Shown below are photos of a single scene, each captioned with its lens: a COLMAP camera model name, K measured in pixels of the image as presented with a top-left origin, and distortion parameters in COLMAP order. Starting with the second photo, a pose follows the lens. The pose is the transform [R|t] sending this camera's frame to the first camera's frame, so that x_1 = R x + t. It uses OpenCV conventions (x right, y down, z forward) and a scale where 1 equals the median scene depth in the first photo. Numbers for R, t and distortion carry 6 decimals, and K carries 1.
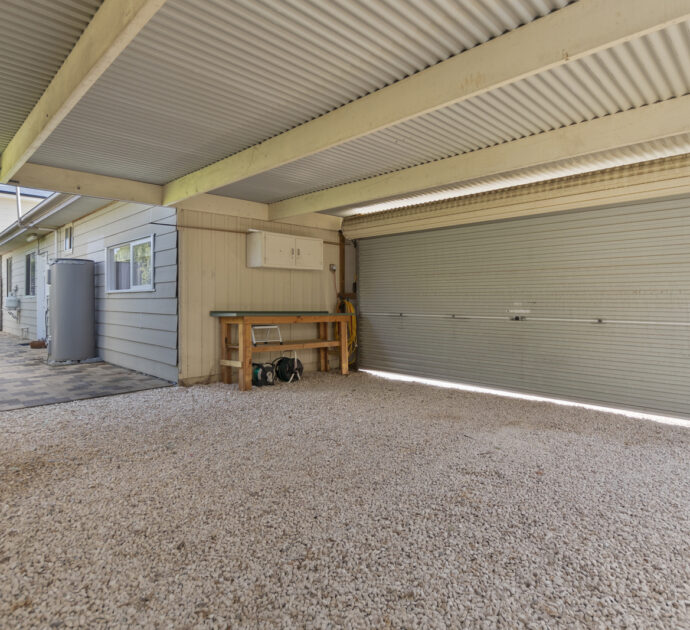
lens RADIAL K [[433.9, 0, 346.4], [0, 433.9, 313.4], [0, 0, 1]] dist [-0.006950, -0.000956]
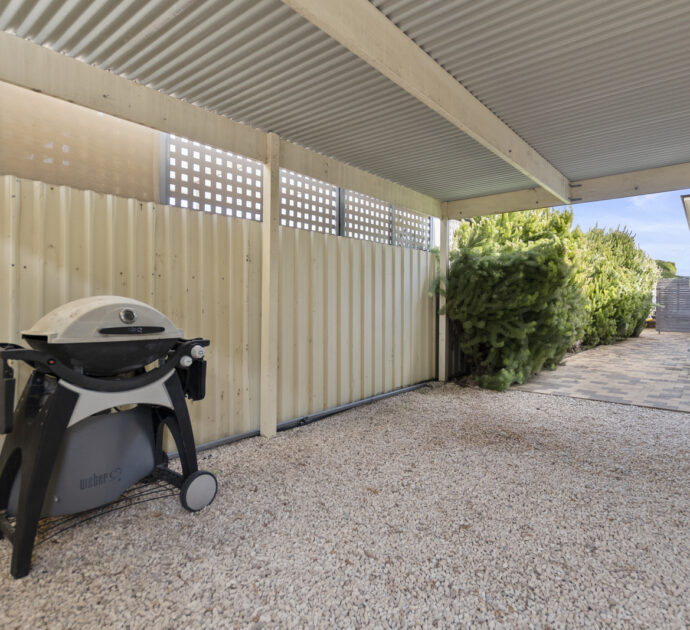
lens RADIAL K [[433.9, 0, 346.5], [0, 433.9, 313.3], [0, 0, 1]] dist [-0.006950, -0.000956]
pose [[0.080916, 0.029671, -0.996279, 0.524383], [-0.041627, 0.998785, 0.026365, -0.010905], [0.995851, 0.039338, 0.082053, 0.475250]]
